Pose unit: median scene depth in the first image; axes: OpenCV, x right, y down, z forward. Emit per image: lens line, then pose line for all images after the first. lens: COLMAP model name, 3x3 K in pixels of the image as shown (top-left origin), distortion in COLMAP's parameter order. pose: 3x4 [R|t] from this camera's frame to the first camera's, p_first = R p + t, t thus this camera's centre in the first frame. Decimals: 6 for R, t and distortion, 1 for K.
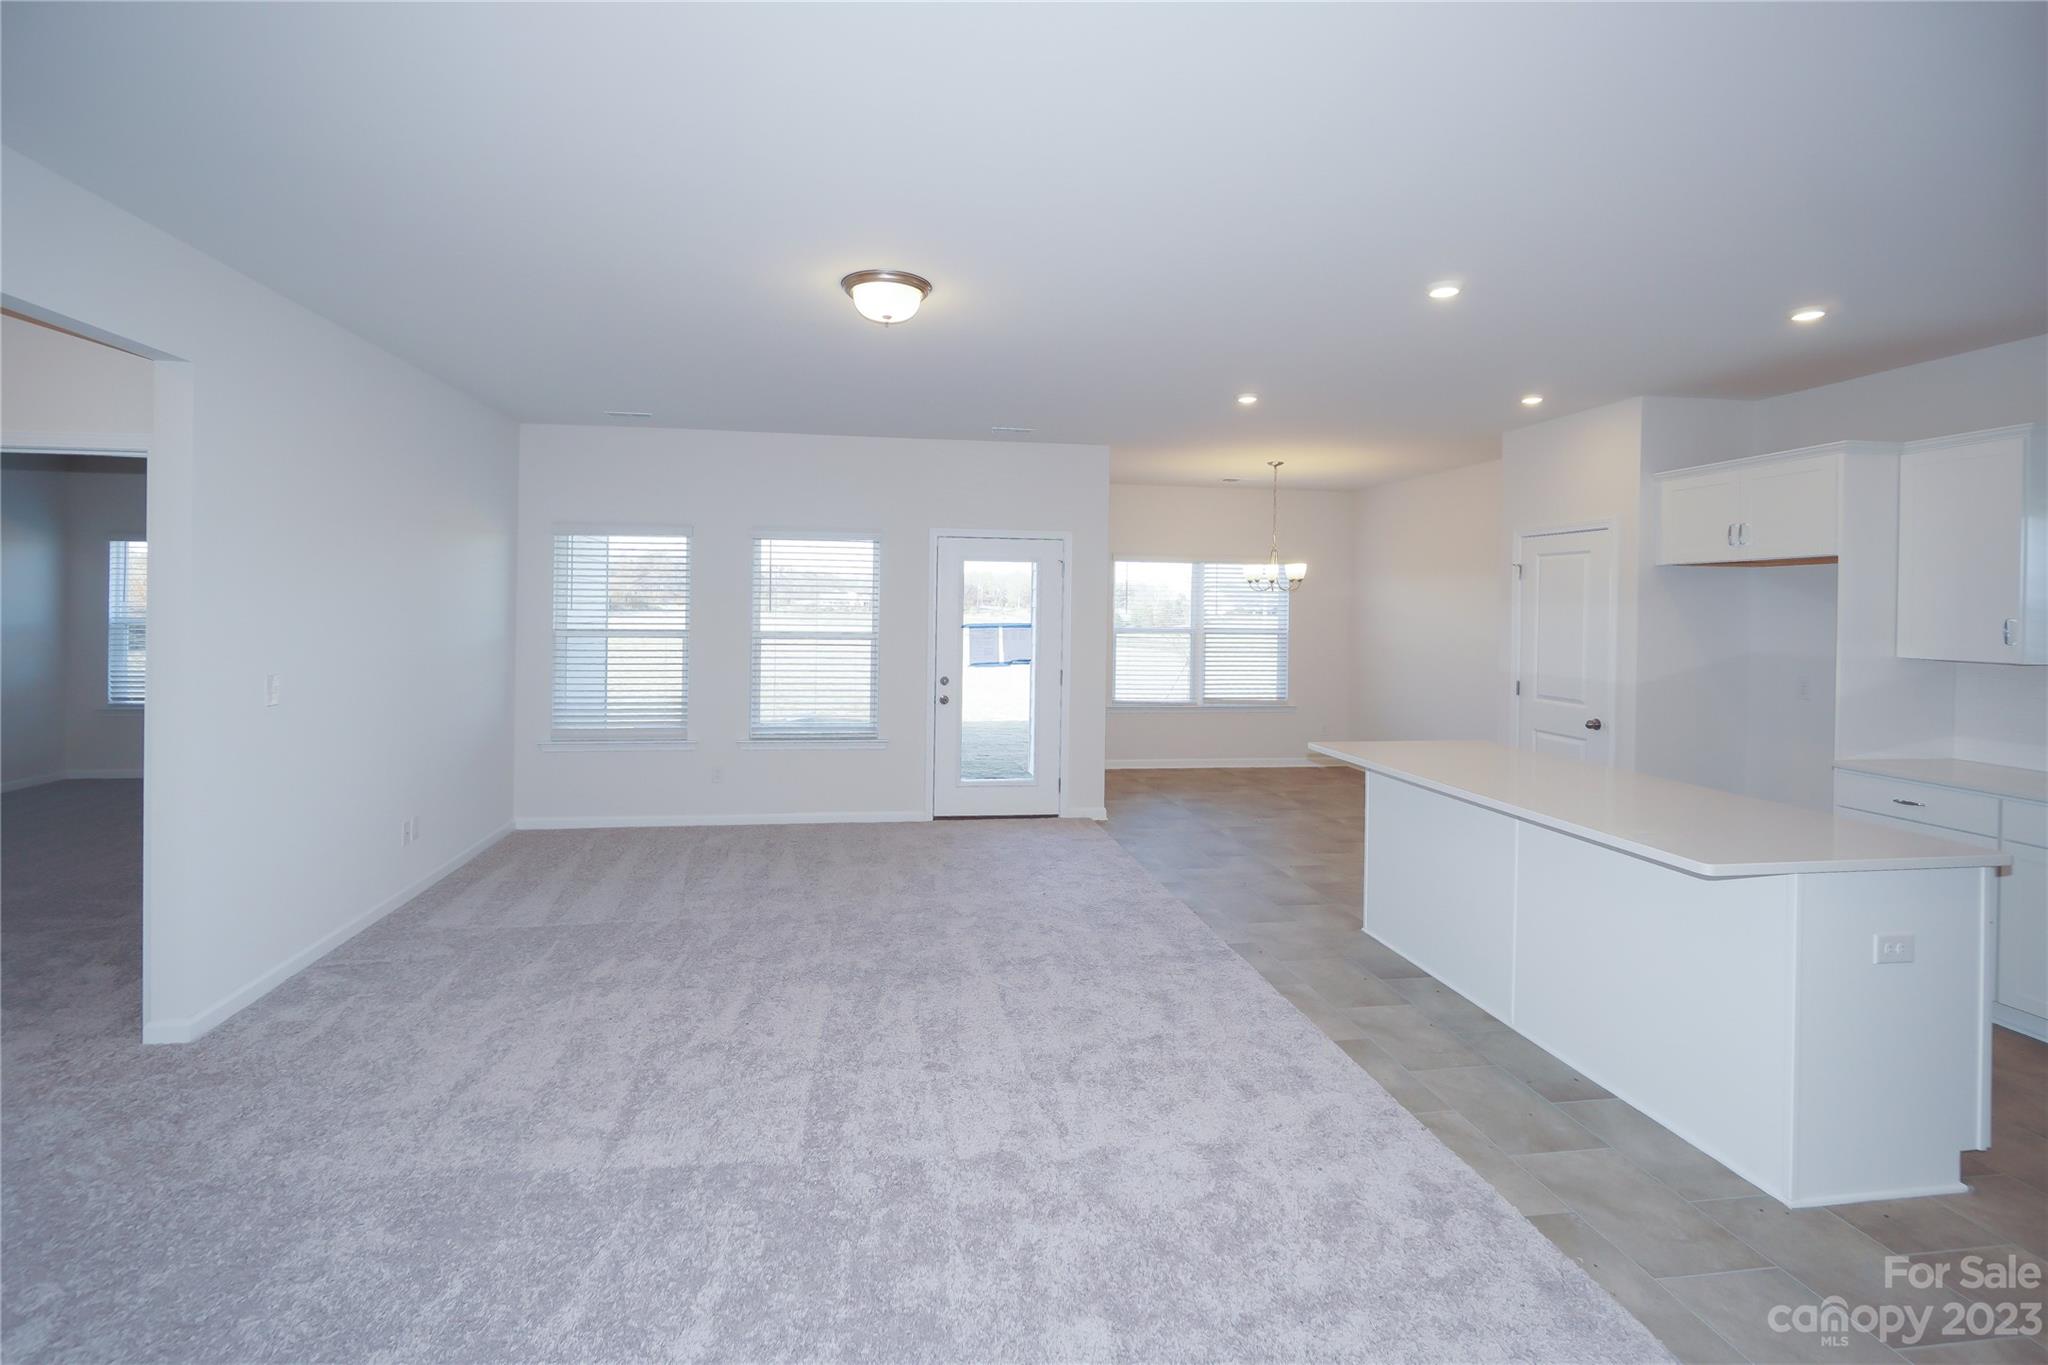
lens RADIAL K [[946.2, 0, 998.2], [0, 946.2, 584.9], [0, 0, 1]] dist [0.000959, 0.000235]
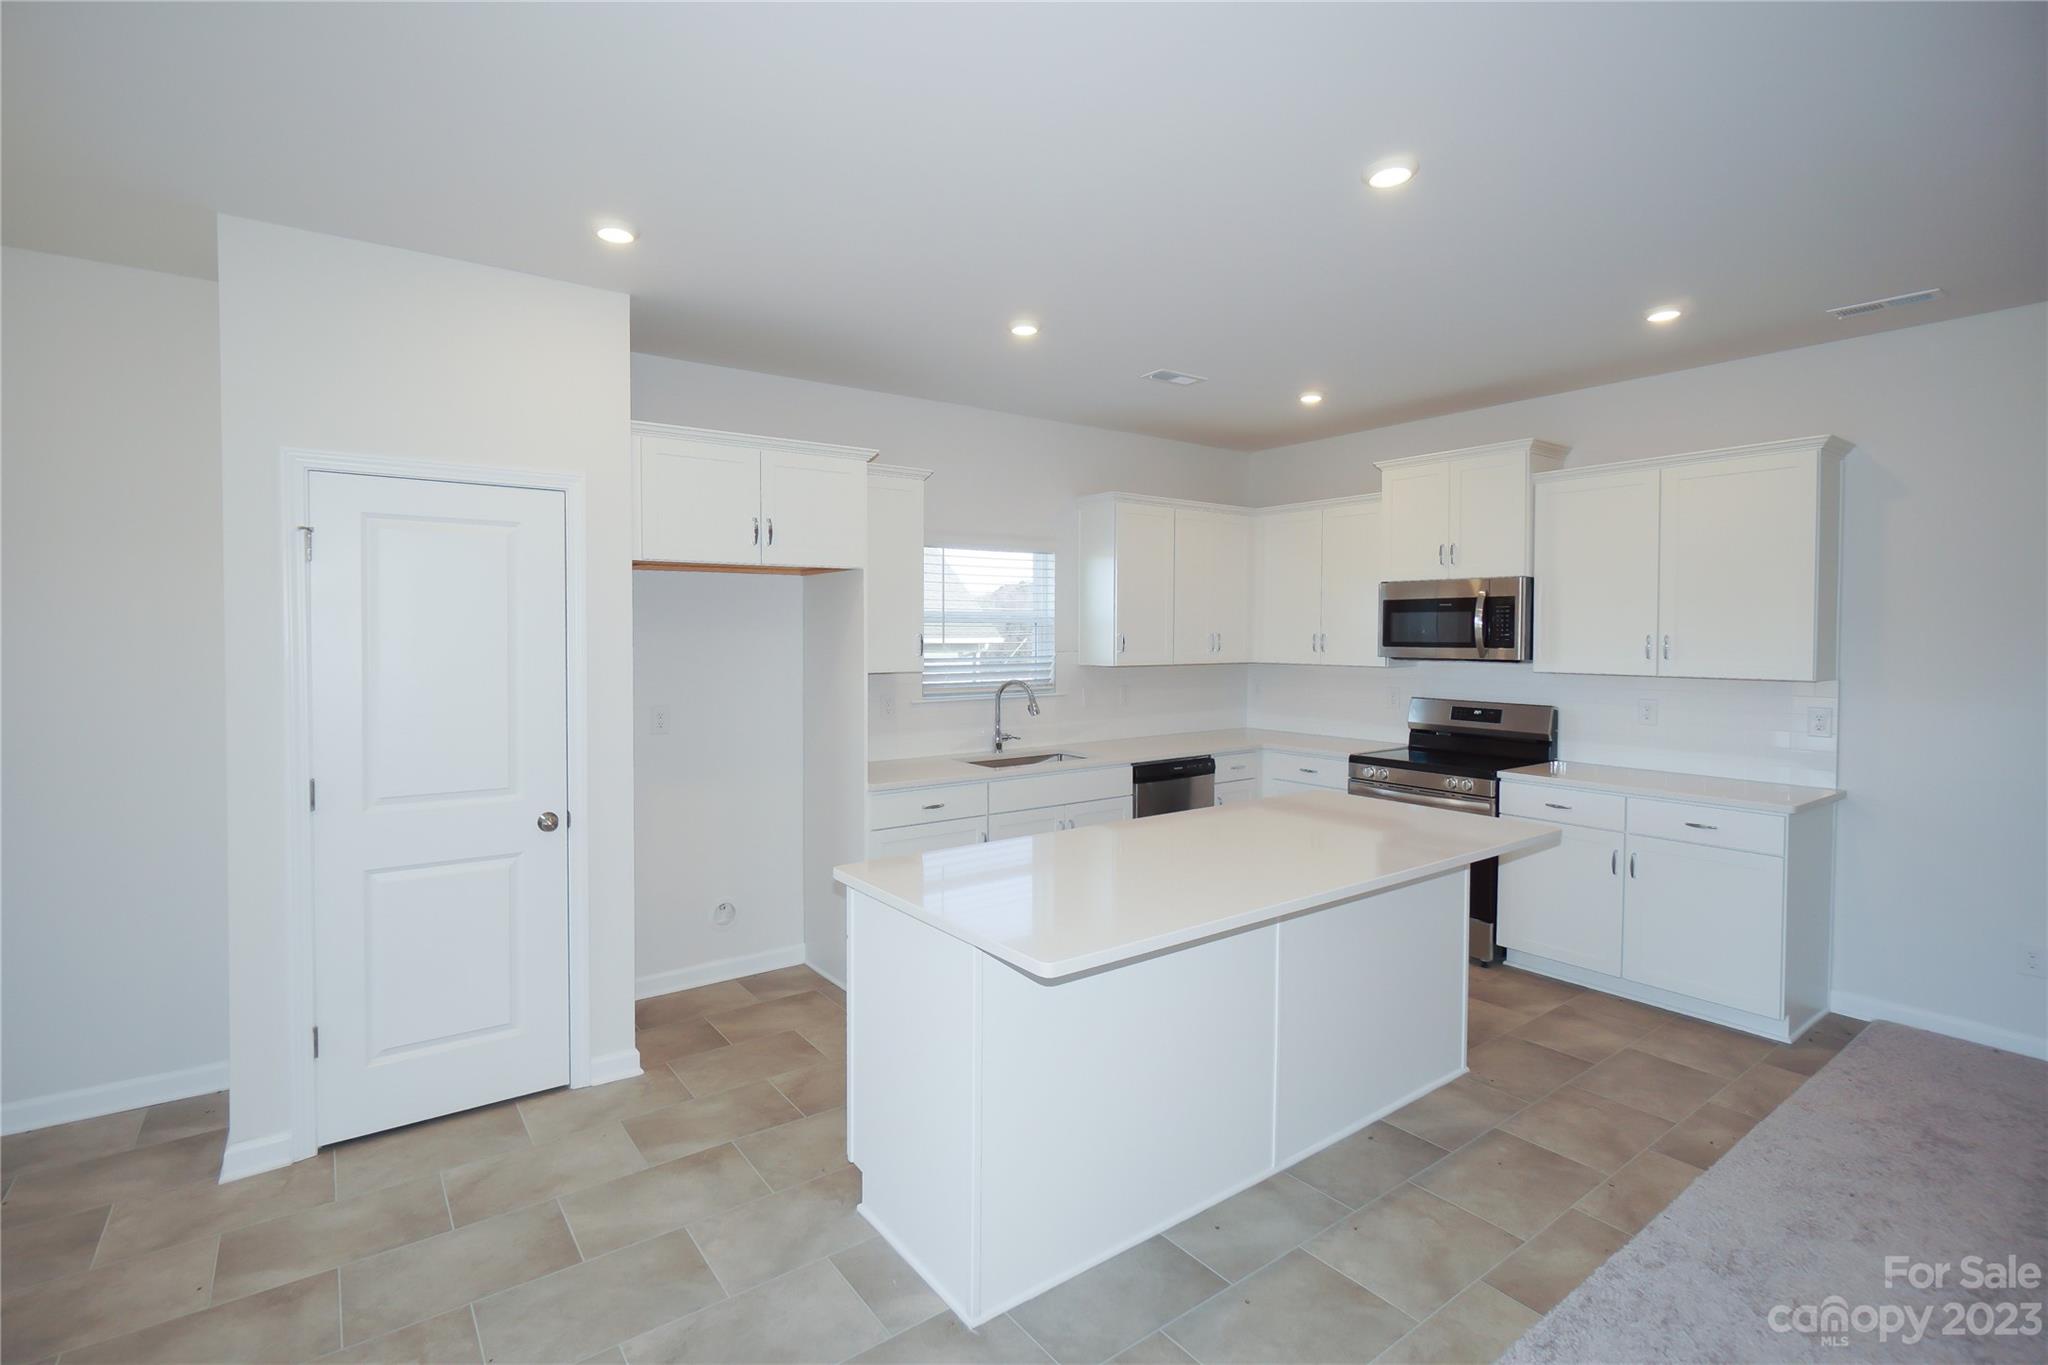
lens RADIAL K [[949.6, 0, 1016.8], [0, 949.6, 651.4], [0, 0, 1]] dist [-0.000918, 0.000644]
pose [[-0.457872, -0.030338, 0.888500, -0.018887], [-0.027432, 0.999424, 0.019989, 0.017495], [-0.888595, -0.015221, -0.458440, 0.806946]]
